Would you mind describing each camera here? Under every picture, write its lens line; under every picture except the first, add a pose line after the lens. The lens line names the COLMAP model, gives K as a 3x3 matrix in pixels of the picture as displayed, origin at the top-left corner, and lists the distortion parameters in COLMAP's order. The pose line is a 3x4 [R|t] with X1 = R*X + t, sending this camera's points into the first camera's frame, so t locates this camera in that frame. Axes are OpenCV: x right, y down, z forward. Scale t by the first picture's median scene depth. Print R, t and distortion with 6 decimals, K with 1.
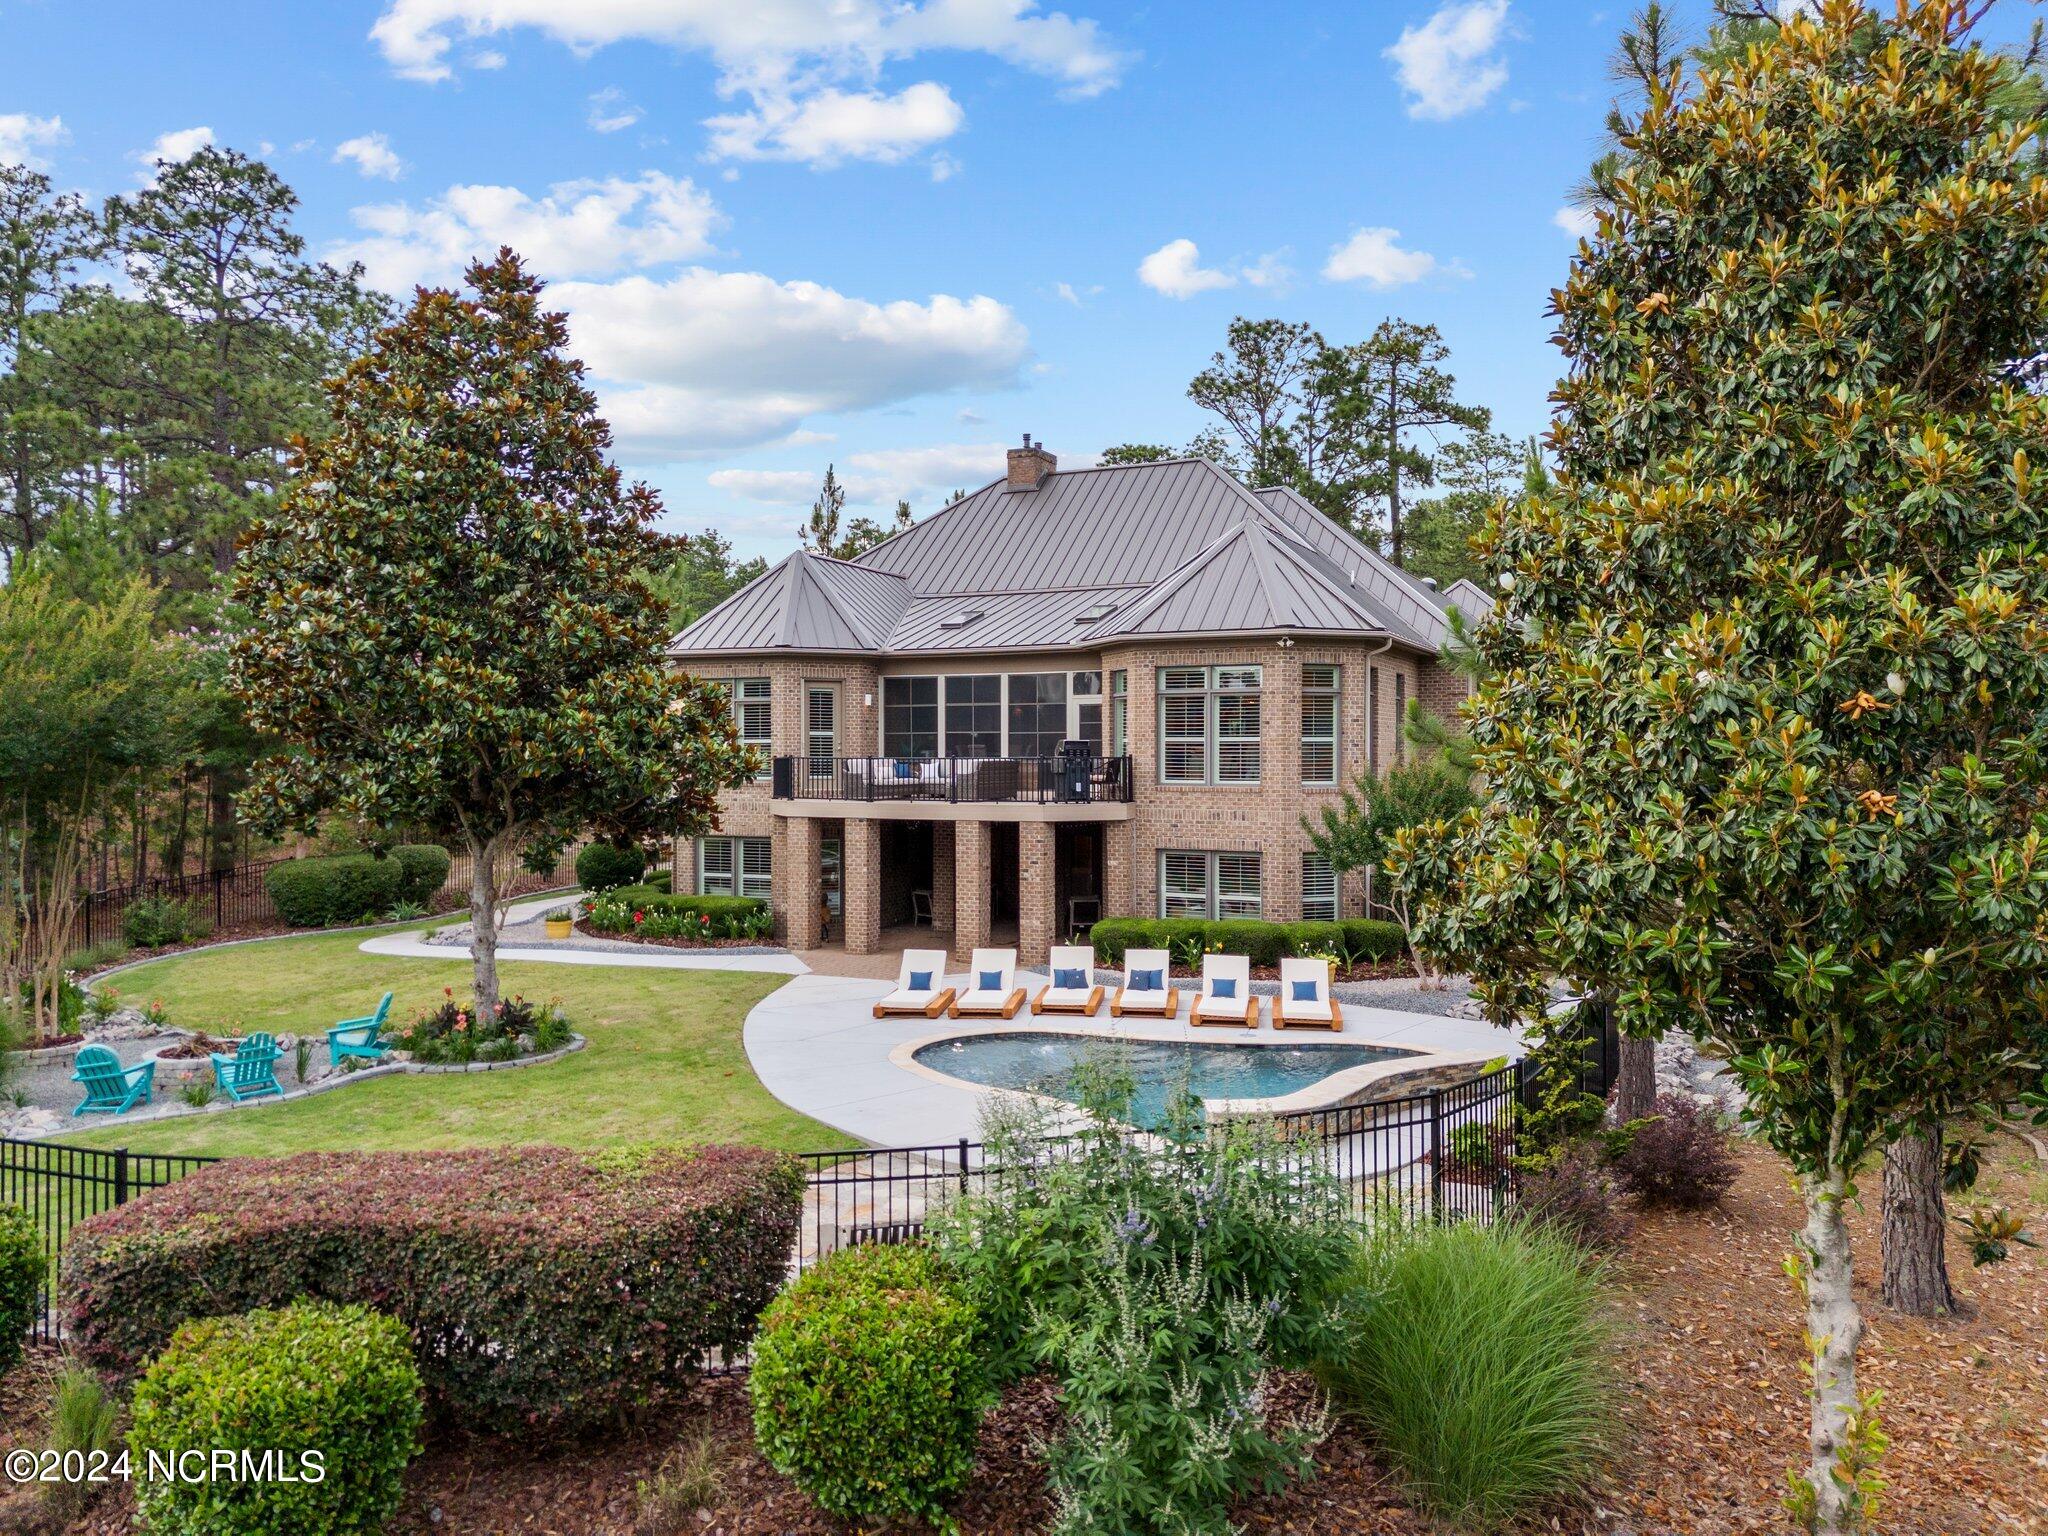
lens RADIAL K [[1435.6, 0, 1033.3], [0, 1435.6, 759.8], [0, 0, 1]] dist [0.050506, -0.037575]
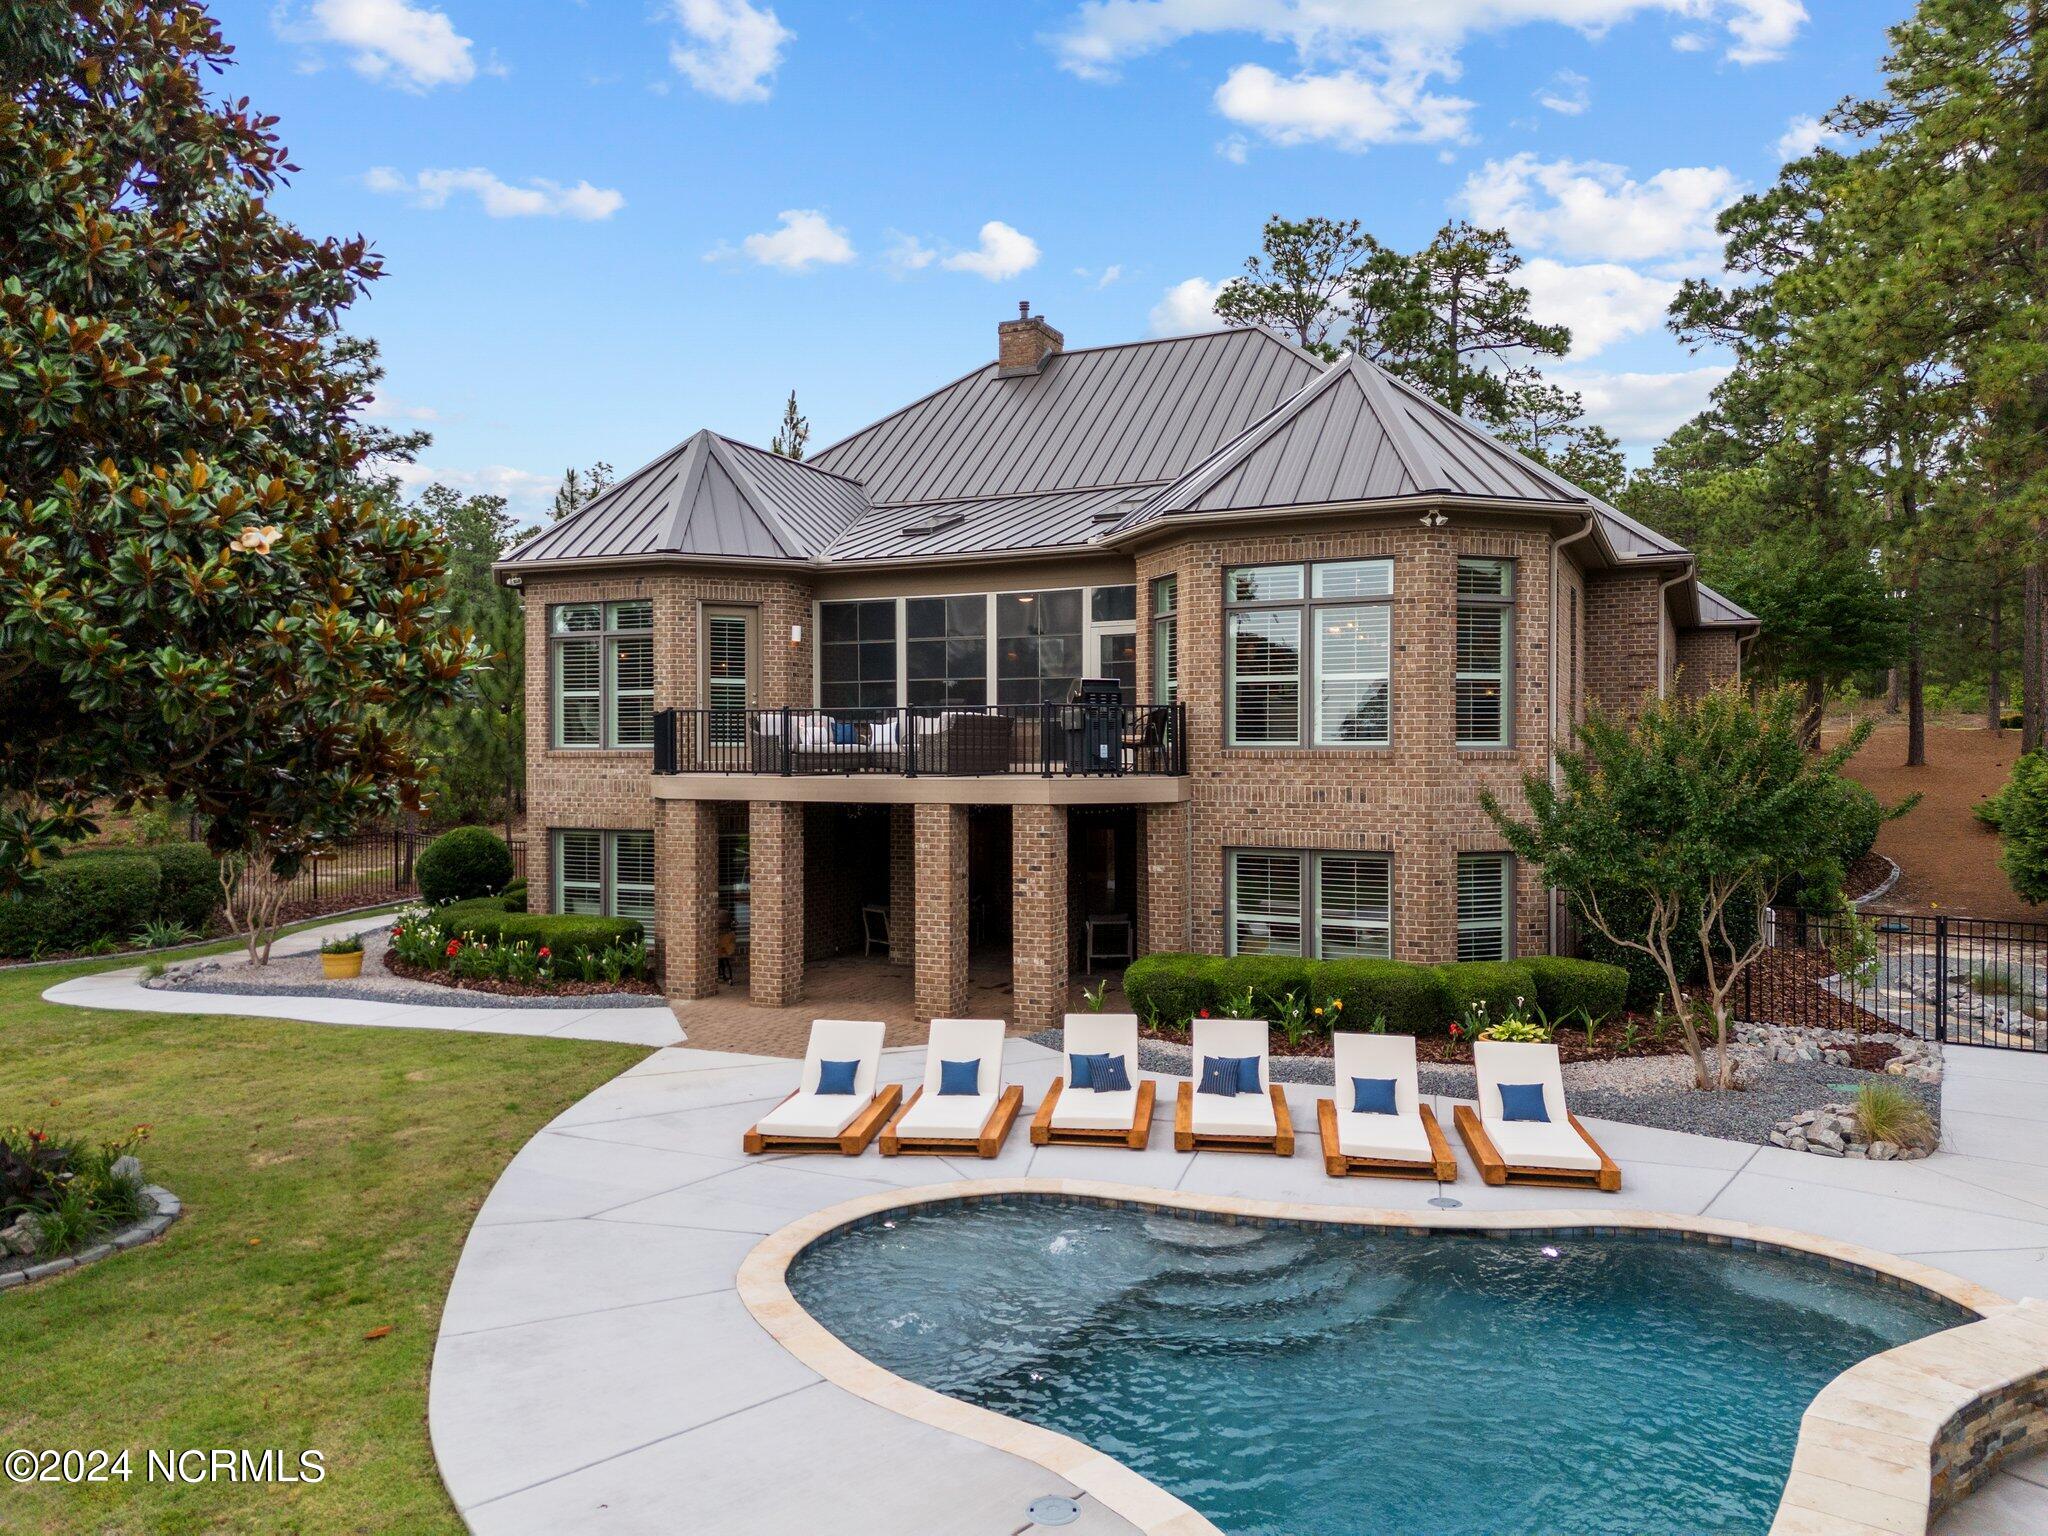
lens RADIAL K [[1435.6, 0, 1030.5], [0, 1435.6, 761.7], [0, 0, 1]] dist [0.050506, -0.037575]
pose [[0.999999, -0.001231, -0.001027, -0.000713], [0.001234, 0.999996, 0.002546, 0.020180], [0.001024, -0.002548, 0.999996, 0.324238]]
